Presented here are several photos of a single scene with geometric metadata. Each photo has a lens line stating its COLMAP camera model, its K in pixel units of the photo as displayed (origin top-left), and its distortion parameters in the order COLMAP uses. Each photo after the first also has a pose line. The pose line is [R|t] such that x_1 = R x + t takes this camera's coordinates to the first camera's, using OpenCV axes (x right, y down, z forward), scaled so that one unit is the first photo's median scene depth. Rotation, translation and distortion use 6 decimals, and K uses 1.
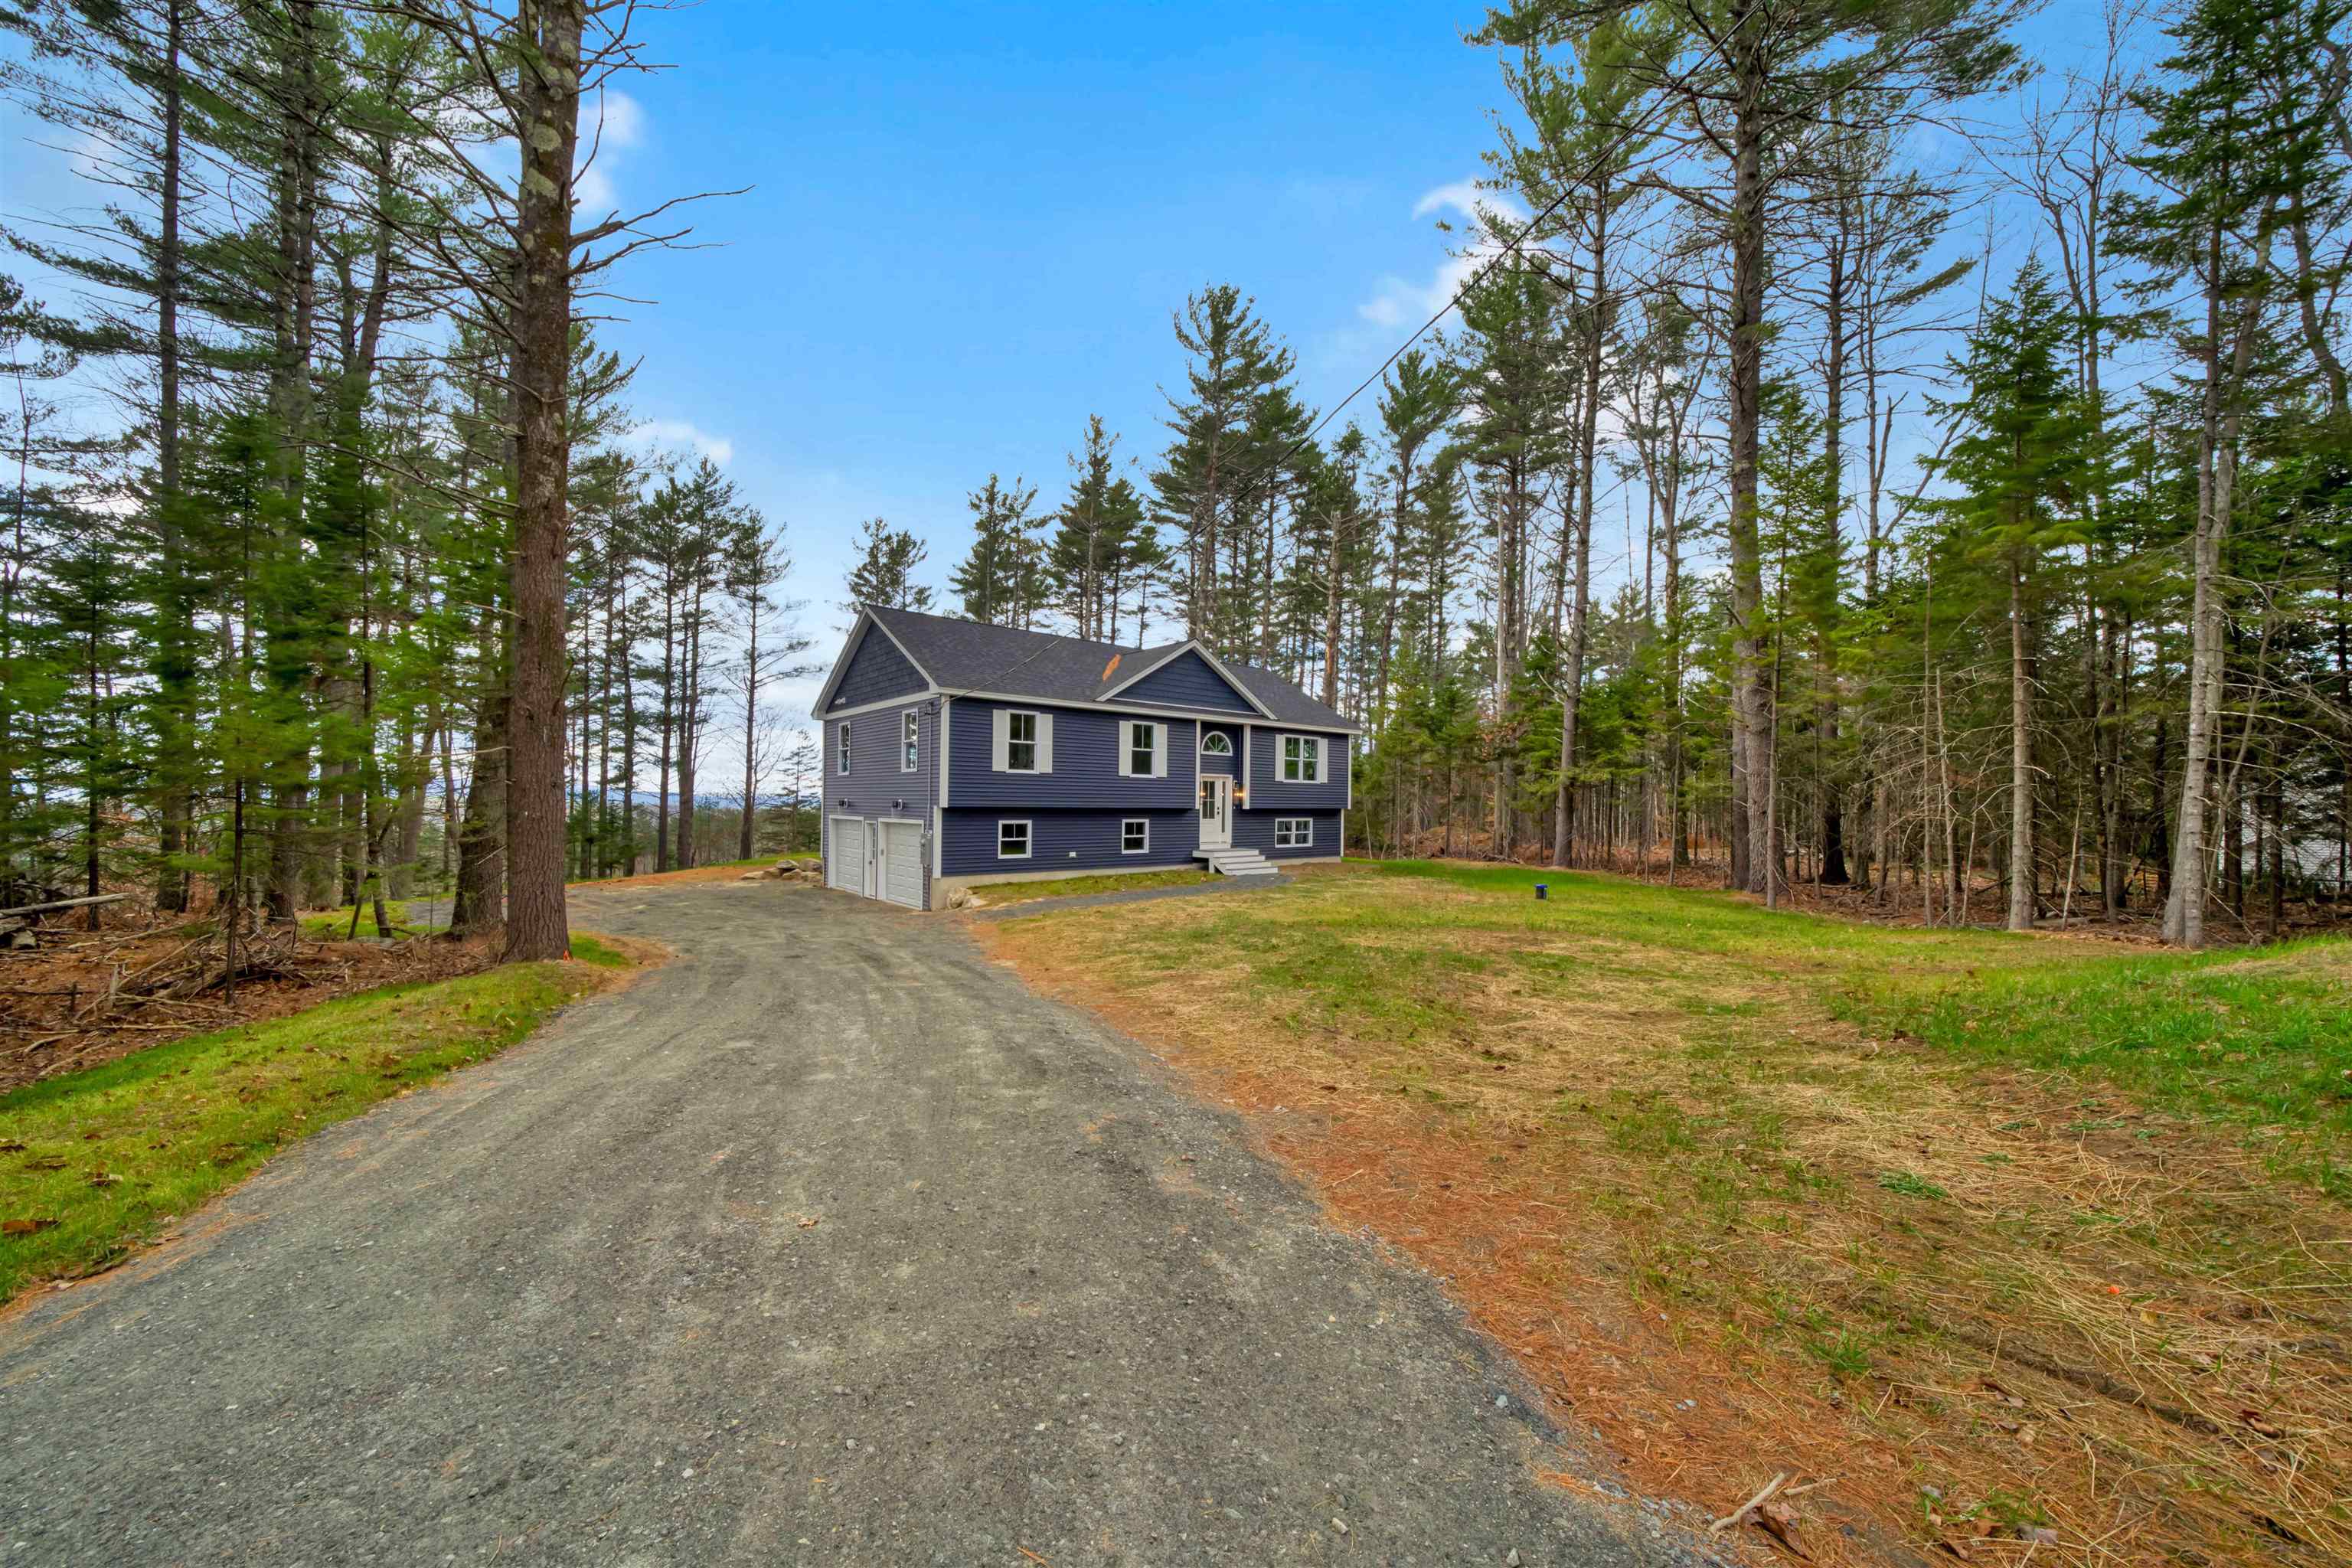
lens RADIAL K [[817.6, 0, 1141.6], [0, 817.6, 797.7], [0, 0, 1]] dist [-0.023233, 0.000003]
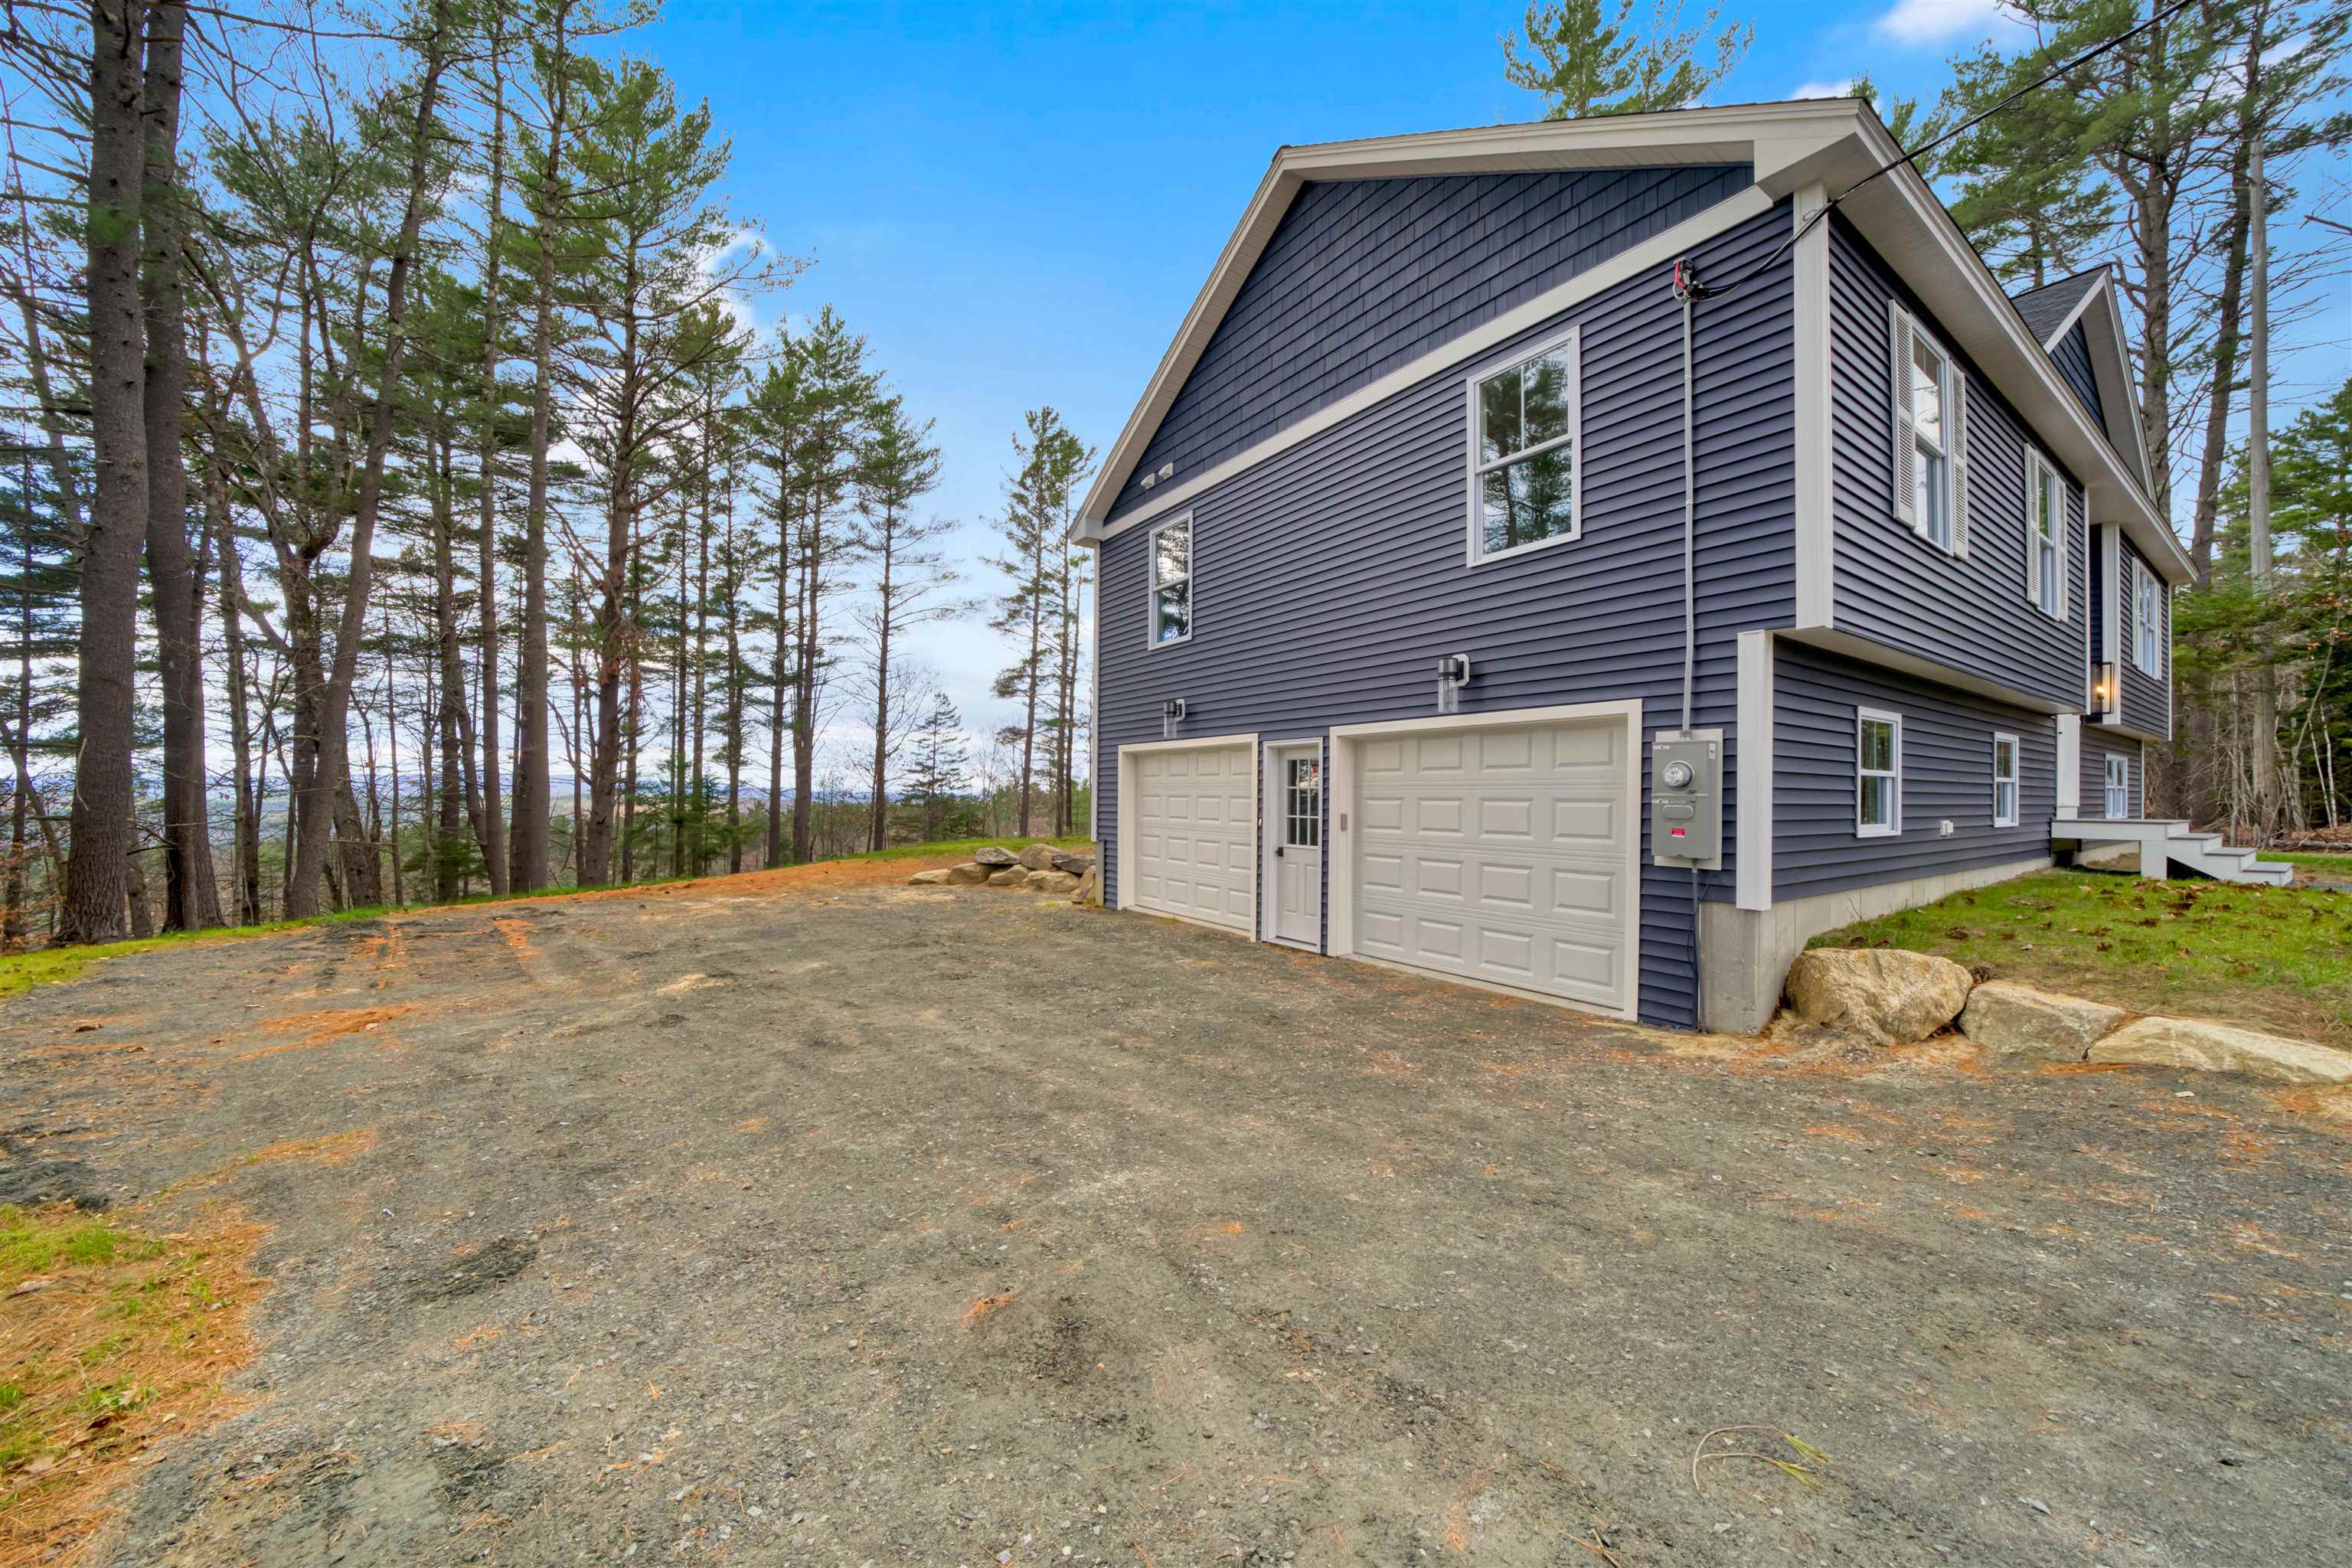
lens RADIAL K [[835.3, 0, 1172.8], [0, 835.3, 795.0], [0, 0, 1]] dist [-0.021214, 0.000114]
pose [[0.995669, -0.001070, -0.092959, -0.139848], [0.001339, 0.999995, 0.002833, 0.021120], [0.092955, -0.002945, 0.995666, 0.247166]]
